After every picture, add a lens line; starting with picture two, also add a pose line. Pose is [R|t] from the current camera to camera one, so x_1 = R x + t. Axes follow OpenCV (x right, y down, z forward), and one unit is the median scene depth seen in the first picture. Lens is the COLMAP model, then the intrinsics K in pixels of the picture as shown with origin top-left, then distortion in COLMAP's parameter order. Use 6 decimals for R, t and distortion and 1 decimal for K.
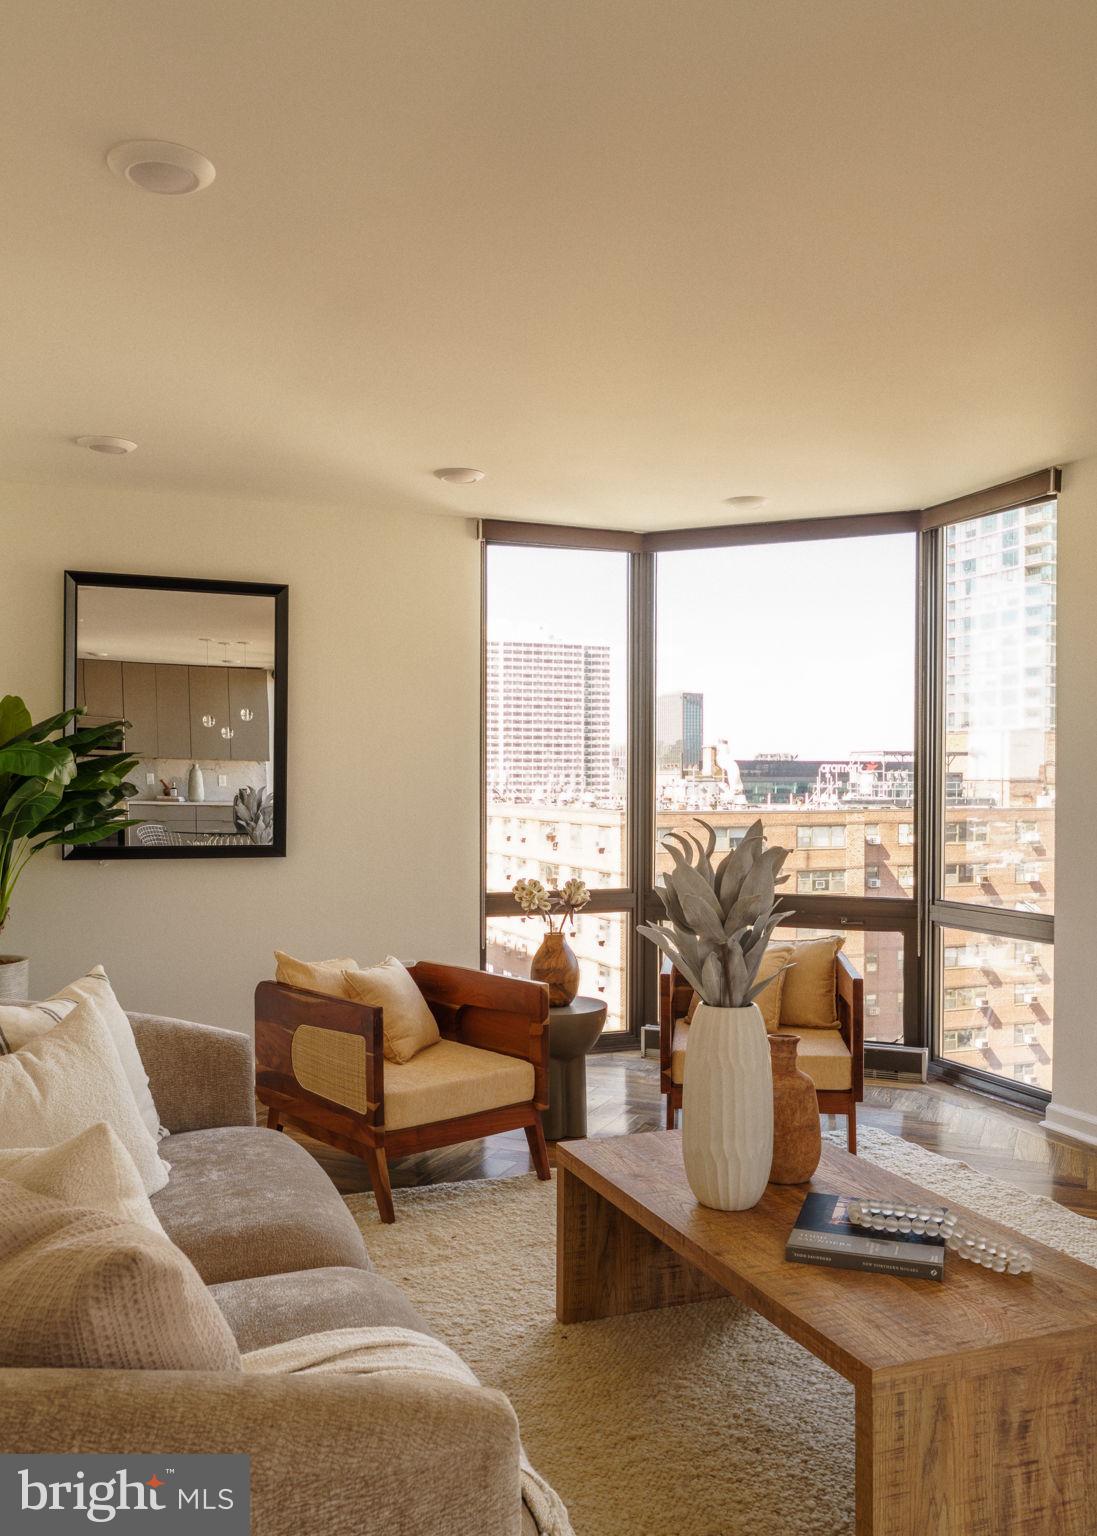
lens RADIAL K [[1269.4, 0, 545.9], [0, 1269.4, 789.8], [0, 0, 1]] dist [-0.000293, 0.001687]
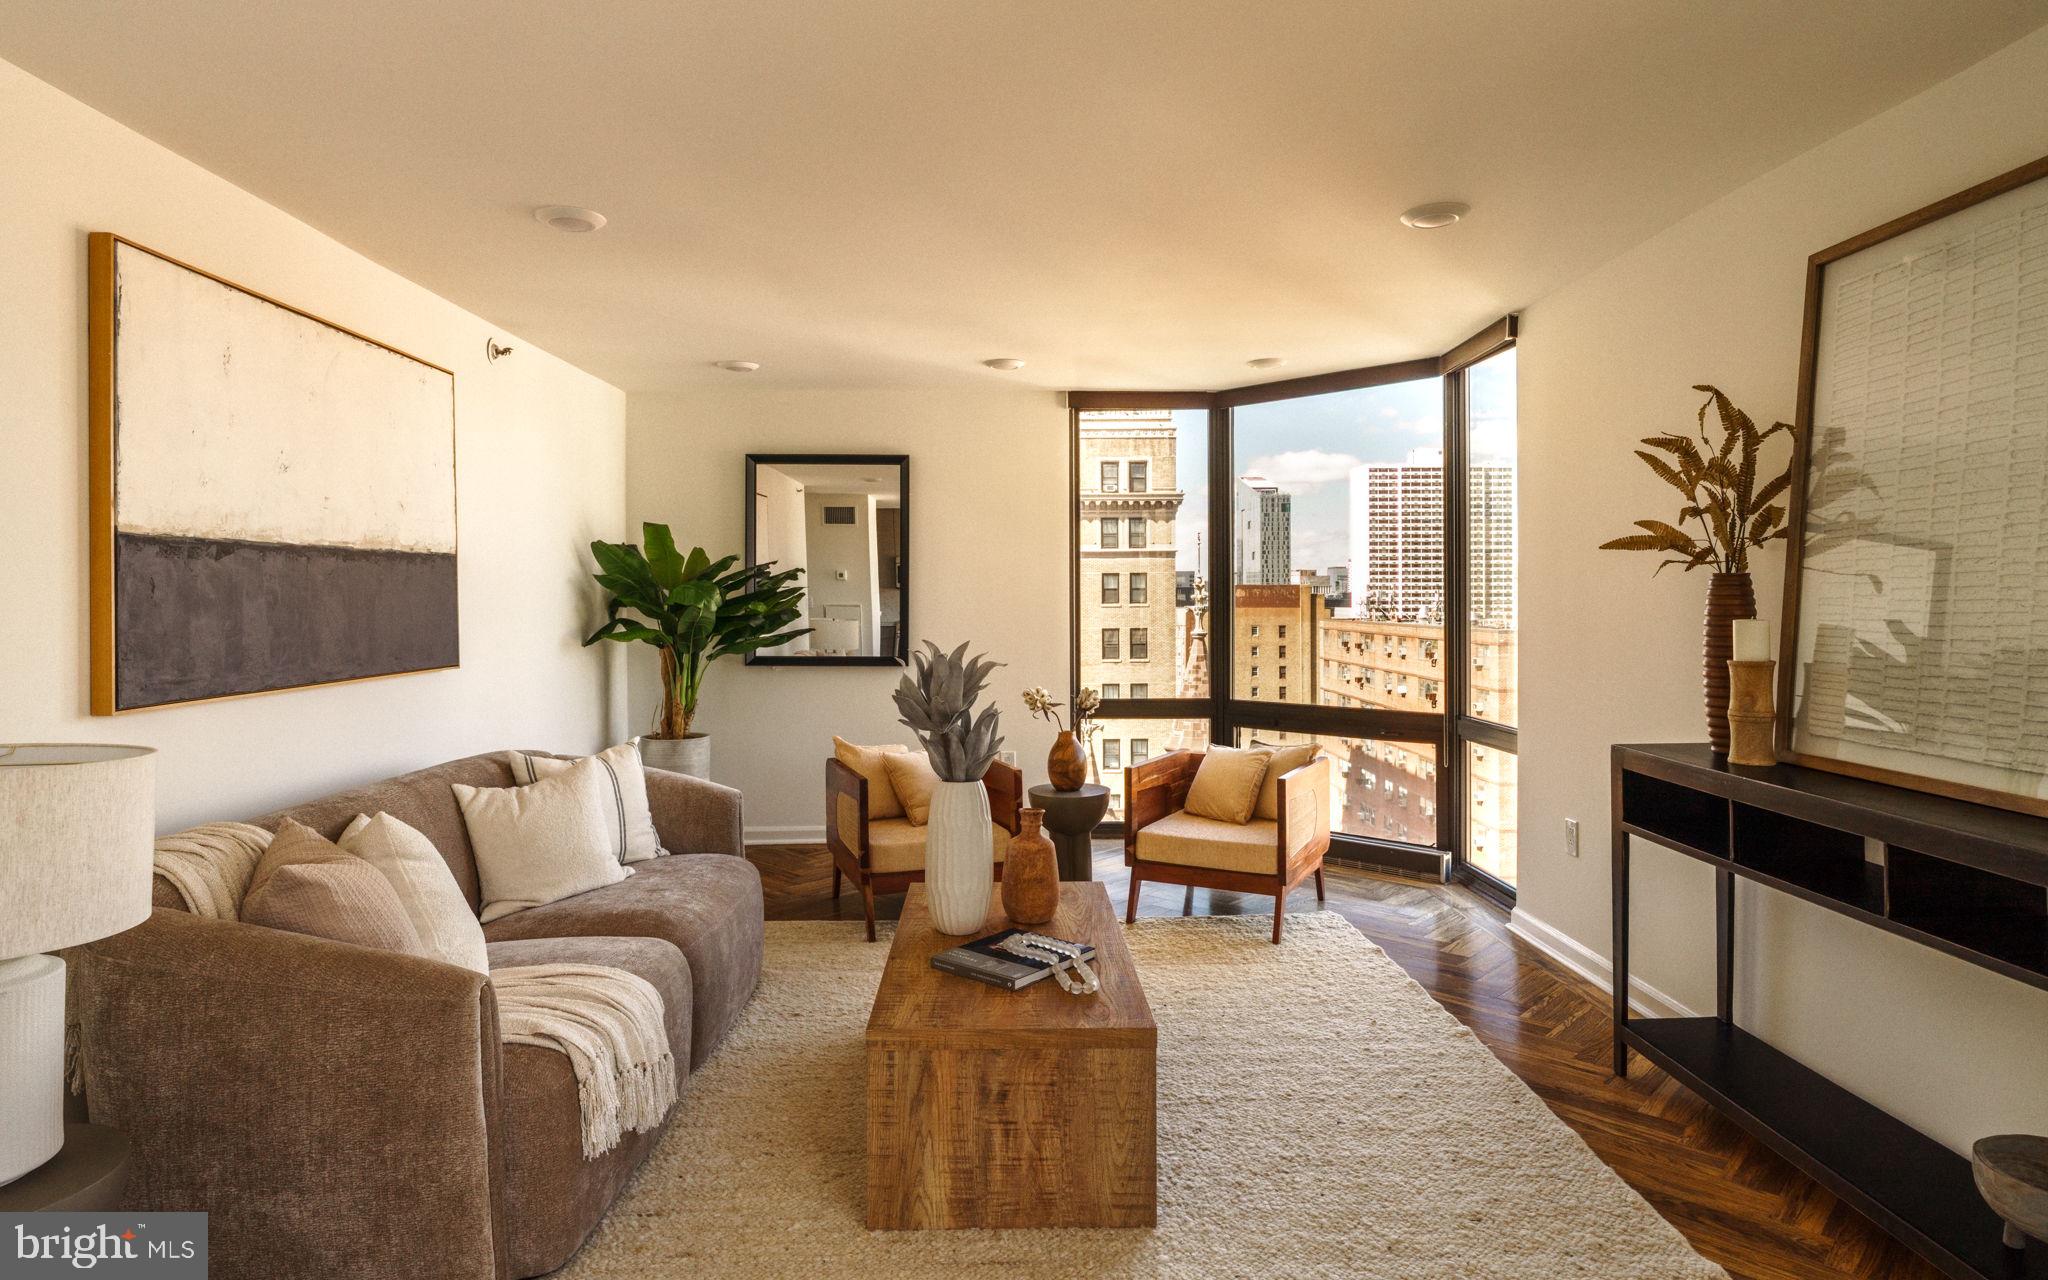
lens RADIAL K [[1148.8, 0, 1017.1], [0, 1148.8, 598.9], [0, 0, 1]] dist [-0.003330, -0.000988]
pose [[0.937043, -0.004697, -0.349183, 0.365913], [0.001661, 0.999958, -0.008993, -0.005791], [0.349211, 0.007847, 0.937011, -0.062201]]
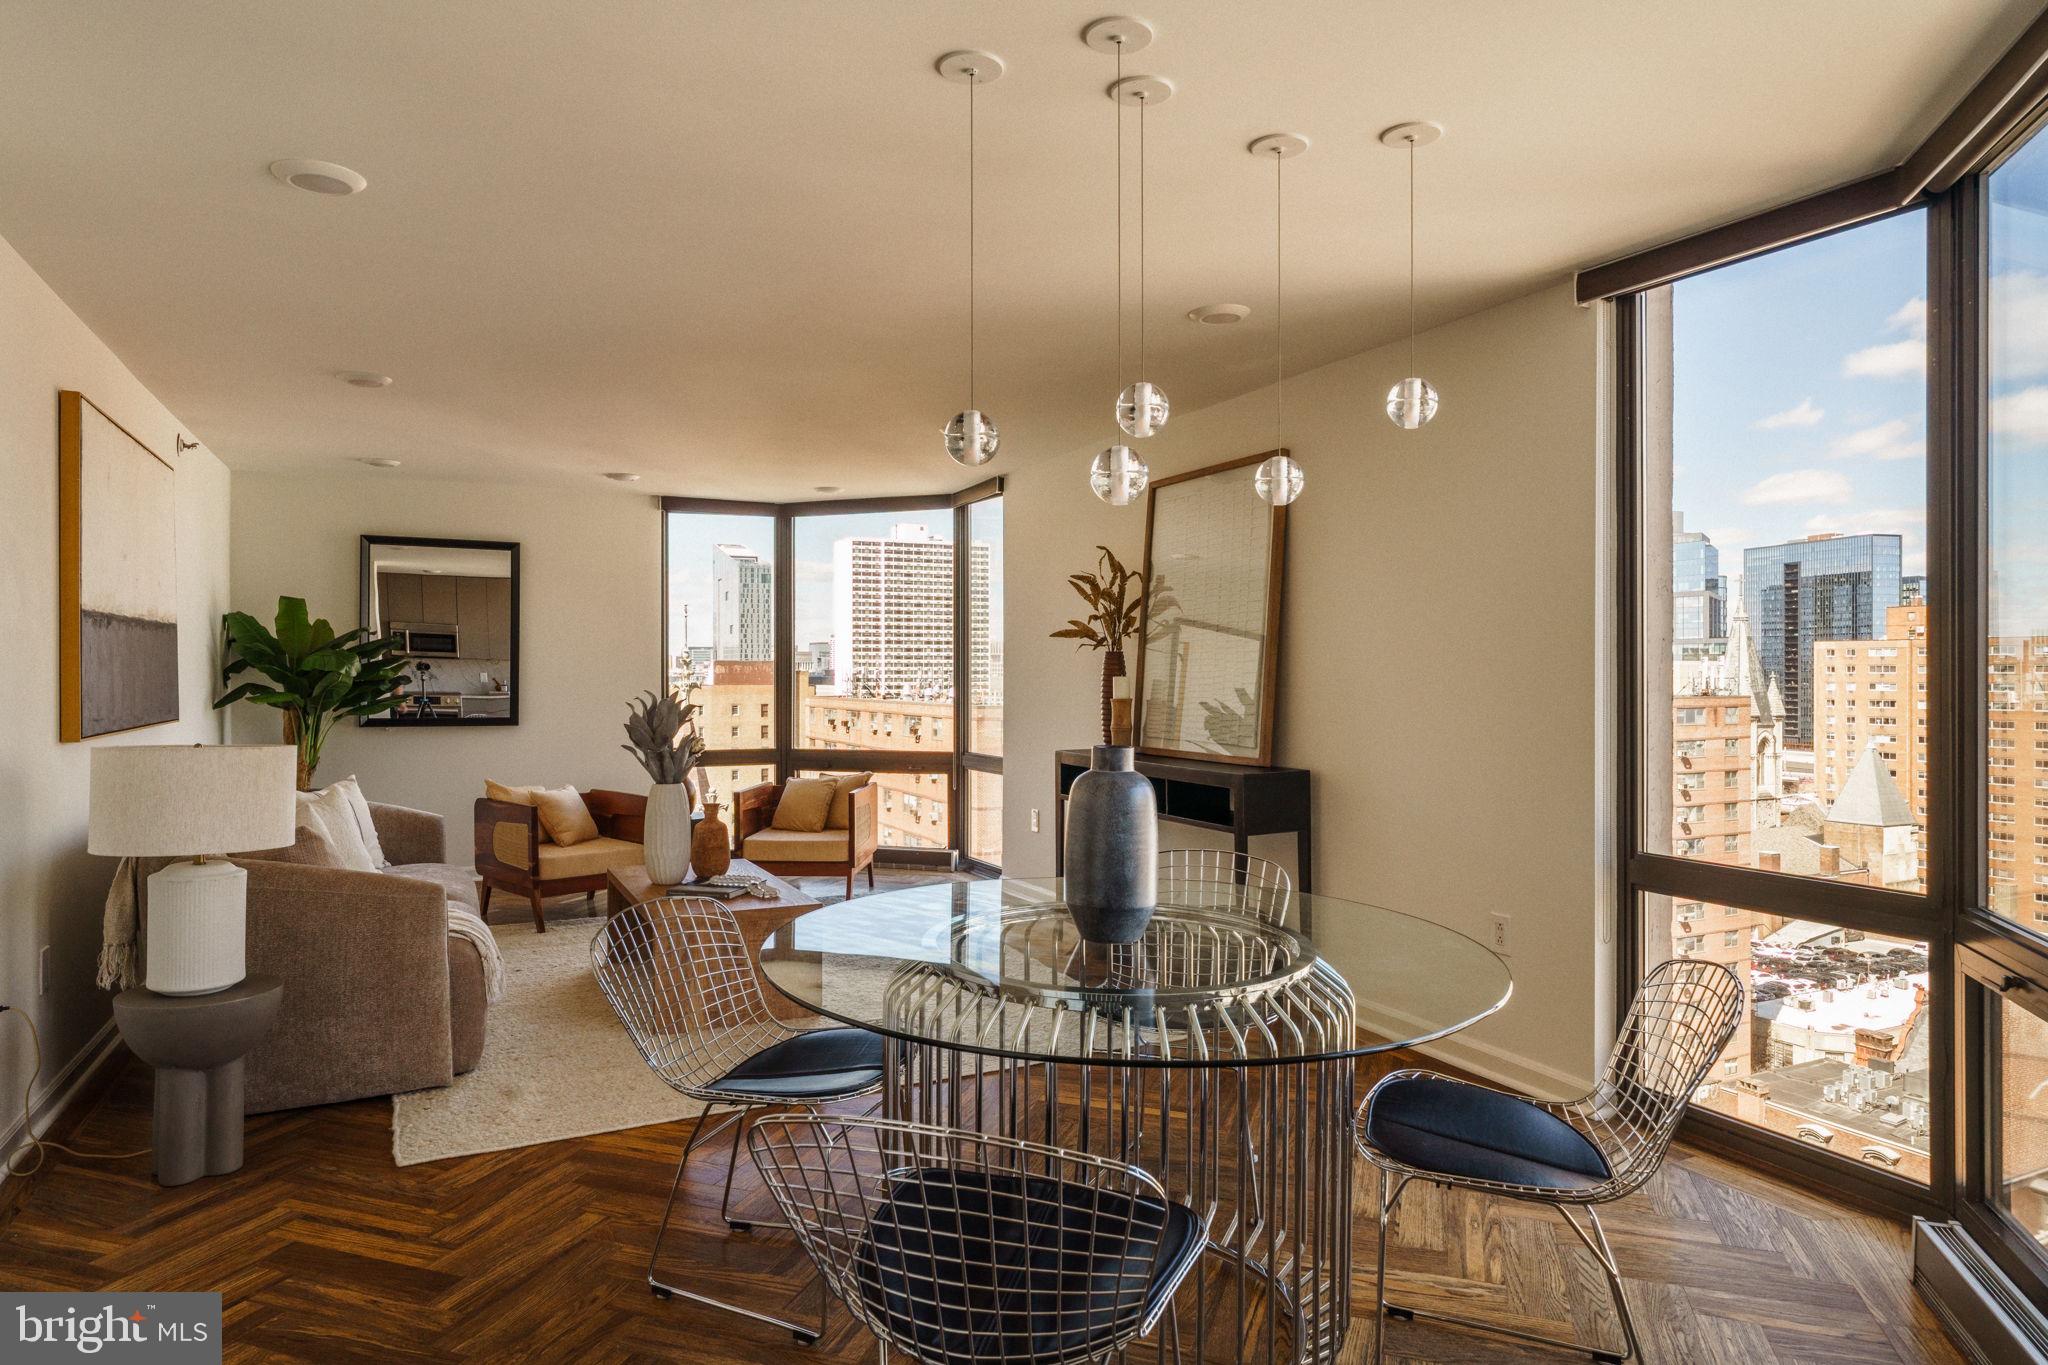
lens RADIAL K [[1231.1, 0, 1023.4], [0, 1231.1, 674.8], [0, 0, 1]] dist [-0.001247, -0.000568]
pose [[0.996884, -0.002465, 0.078839, 0.324390], [0.003172, 0.999956, -0.008839, 0.009711], [-0.078814, 0.009061, 0.996848, -0.577994]]
